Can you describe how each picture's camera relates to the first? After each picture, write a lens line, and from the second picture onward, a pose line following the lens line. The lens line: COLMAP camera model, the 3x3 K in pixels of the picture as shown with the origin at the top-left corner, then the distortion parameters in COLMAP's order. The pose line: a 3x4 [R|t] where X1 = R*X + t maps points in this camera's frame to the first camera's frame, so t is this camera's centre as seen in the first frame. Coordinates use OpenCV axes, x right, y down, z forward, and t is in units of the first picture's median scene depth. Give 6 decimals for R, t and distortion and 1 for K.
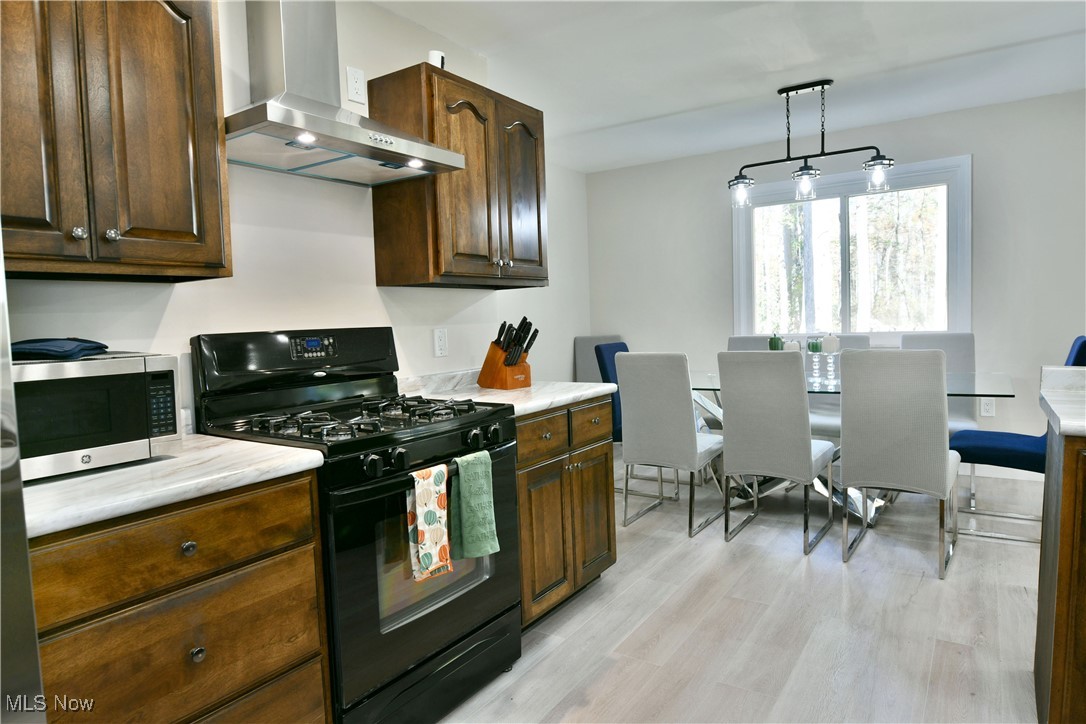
lens RADIAL K [[662.0, 0, 540.3], [0, 662.0, 365.6], [0, 0, 1]] dist [-0.000945, -0.018458]
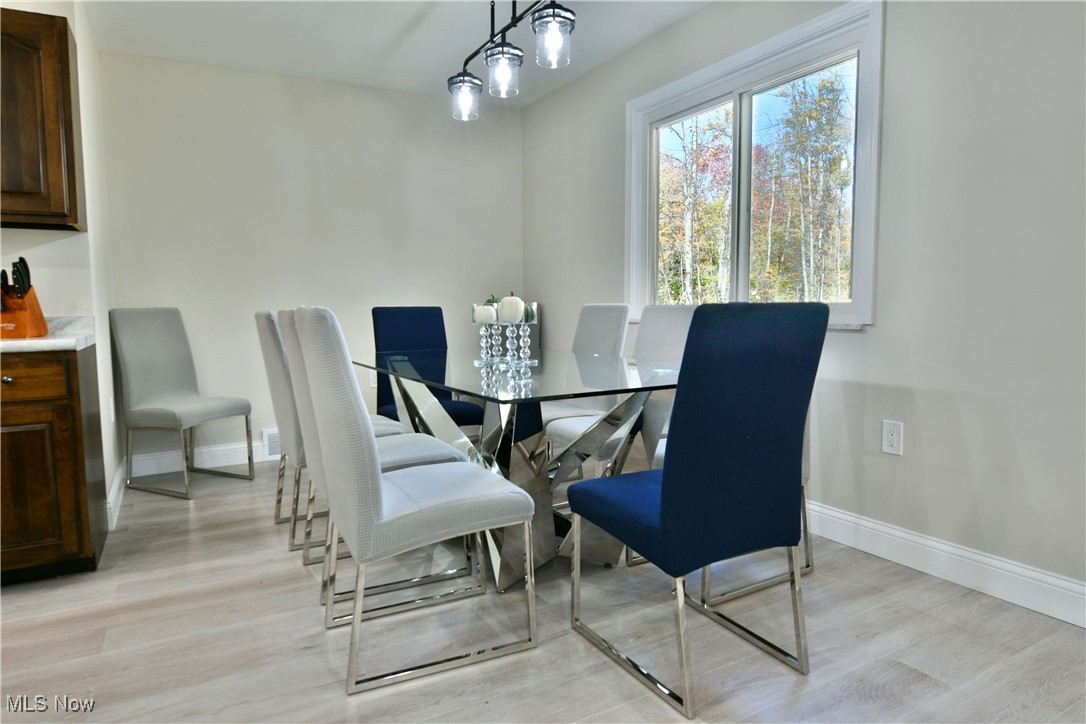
lens RADIAL K [[662.0, 0, 540.3], [0, 662.0, 365.6], [0, 0, 1]] dist [-0.000945, -0.018458]
pose [[0.888695, 0.068615, -0.453336, 0.840359], [-0.057605, 0.997613, 0.038070, -0.002169], [0.454867, -0.007718, 0.890526, 0.458854]]
